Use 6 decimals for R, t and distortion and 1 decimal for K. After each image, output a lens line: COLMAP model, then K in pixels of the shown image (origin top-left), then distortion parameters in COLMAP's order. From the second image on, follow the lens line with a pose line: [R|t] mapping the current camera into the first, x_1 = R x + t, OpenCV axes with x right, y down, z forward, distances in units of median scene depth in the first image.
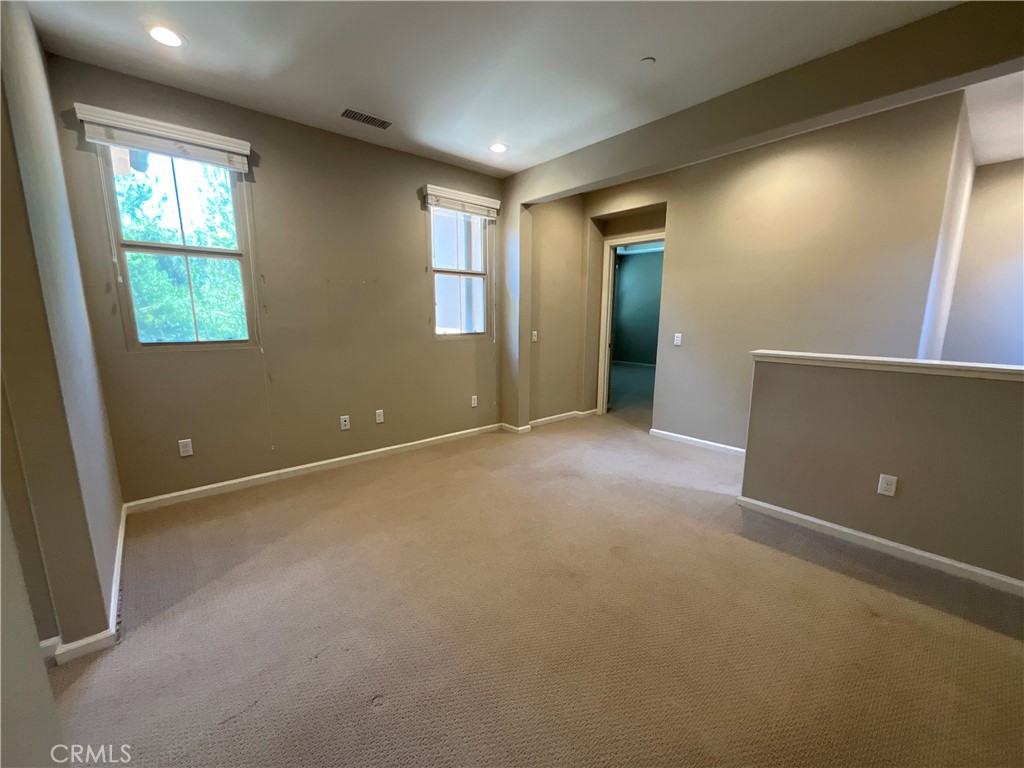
lens RADIAL K [[415.4, 0, 511.2], [0, 415.4, 386.8], [0, 0, 1]] dist [-0.001496, 0.000113]
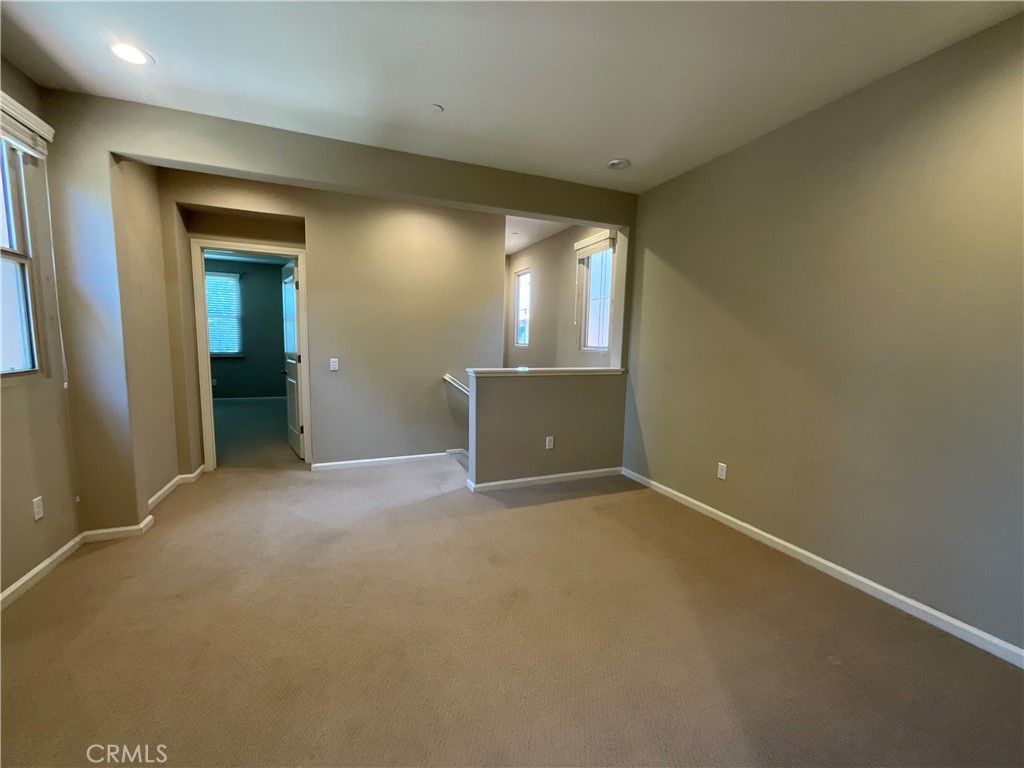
lens RADIAL K [[415.4, 0, 511.2], [0, 415.4, 386.8], [0, 0, 1]] dist [-0.001496, 0.000113]
pose [[0.323529, -0.101385, 0.940771, -0.382106], [0.149039, 0.987292, 0.055144, -0.055098], [-0.934407, 0.122371, 0.334528, 0.303715]]
